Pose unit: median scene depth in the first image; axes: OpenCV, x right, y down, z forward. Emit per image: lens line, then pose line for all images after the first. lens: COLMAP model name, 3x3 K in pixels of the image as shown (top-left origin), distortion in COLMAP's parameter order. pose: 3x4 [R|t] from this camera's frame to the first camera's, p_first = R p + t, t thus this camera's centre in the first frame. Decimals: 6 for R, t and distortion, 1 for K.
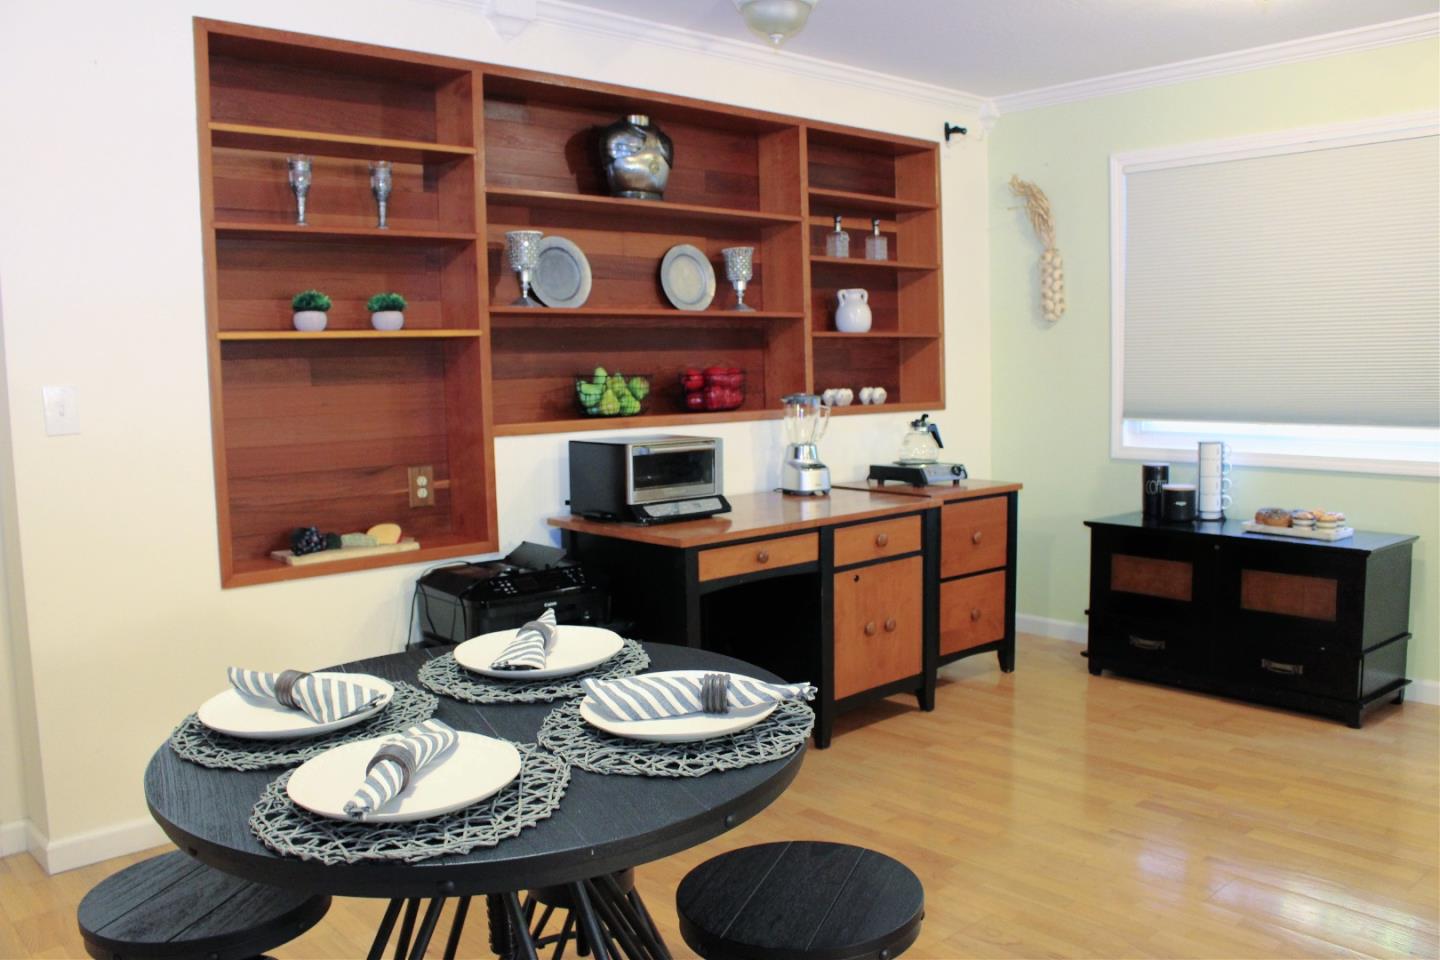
lens RADIAL K [[1188.4, 0, 726.7], [0, 1188.4, 483.8], [0, 0, 1]] dist [-0.155527, 0.117382]
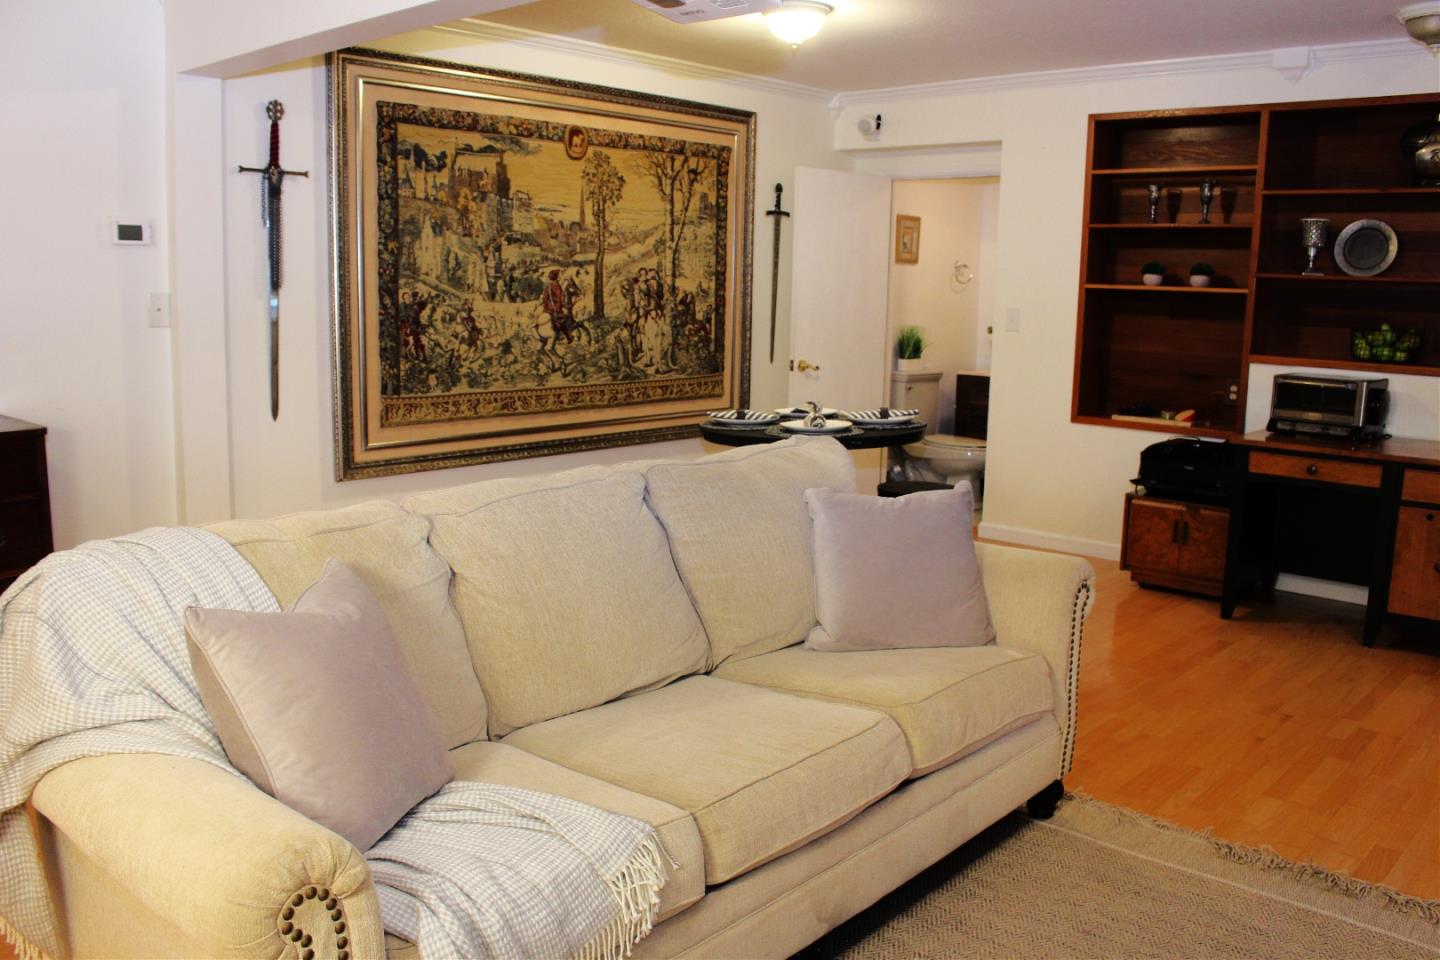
lens RADIAL K [[1188.4, 0, 726.7], [0, 1188.4, 483.8], [0, 0, 1]] dist [-0.155527, 0.117382]
pose [[0.095316, 0.185976, -0.977920, 1.131519], [-0.126843, 0.976654, 0.173372, -0.057084], [0.987333, 0.107517, 0.116680, 0.201391]]
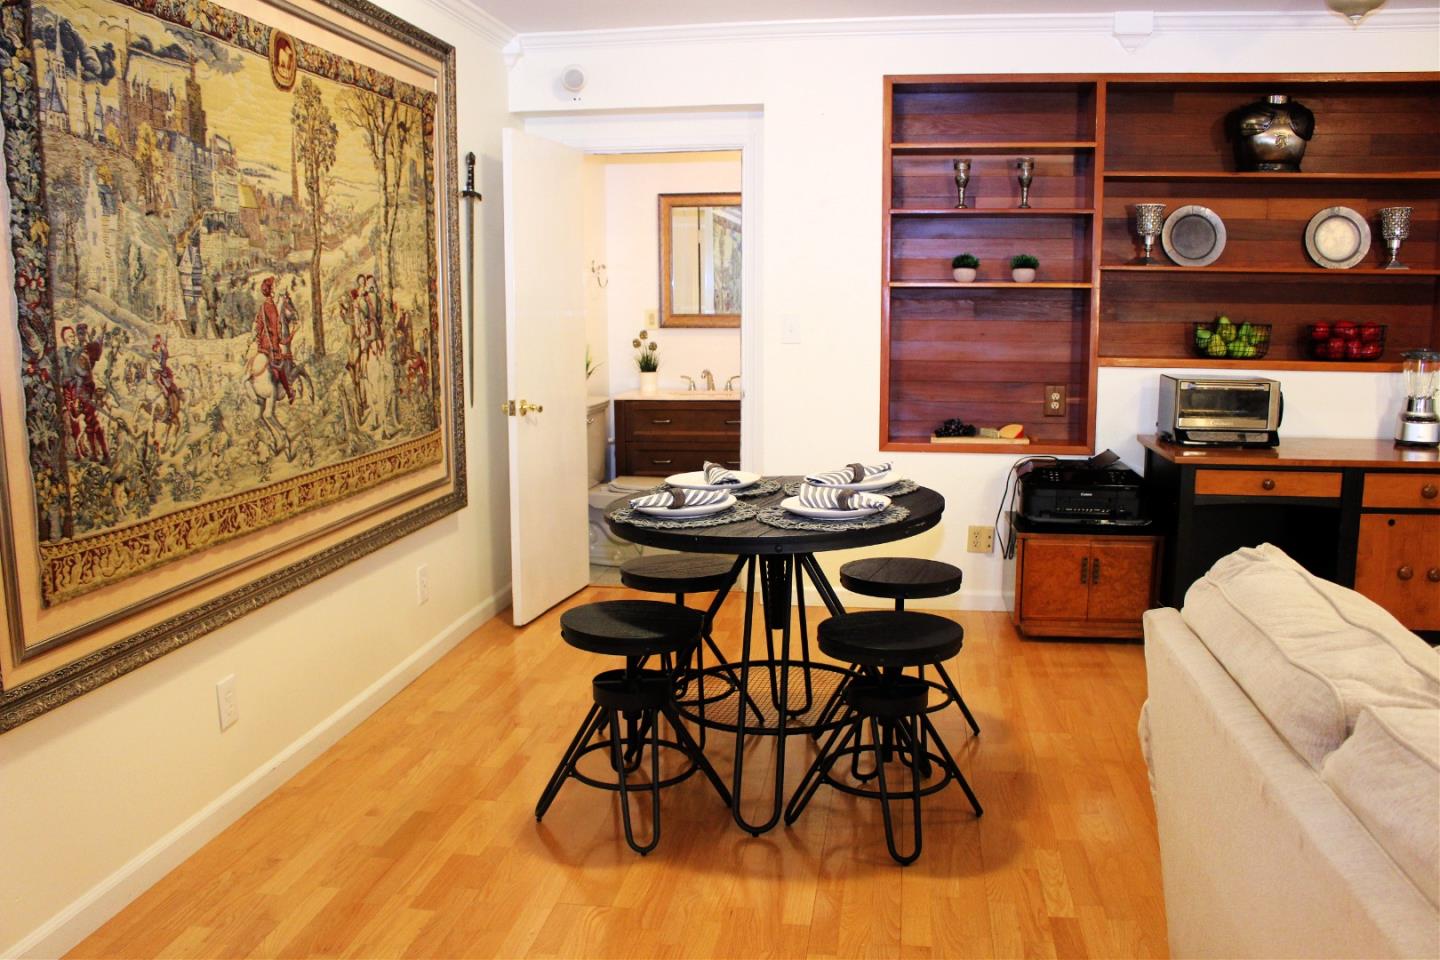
lens RADIAL K [[1188.4, 0, 726.7], [0, 1188.4, 483.8], [0, 0, 1]] dist [-0.155527, 0.117382]
pose [[0.630270, 0.136120, -0.764350, 0.525029], [-0.089621, 0.990685, 0.102527, -0.007221], [0.771186, 0.003882, 0.636598, -0.123224]]
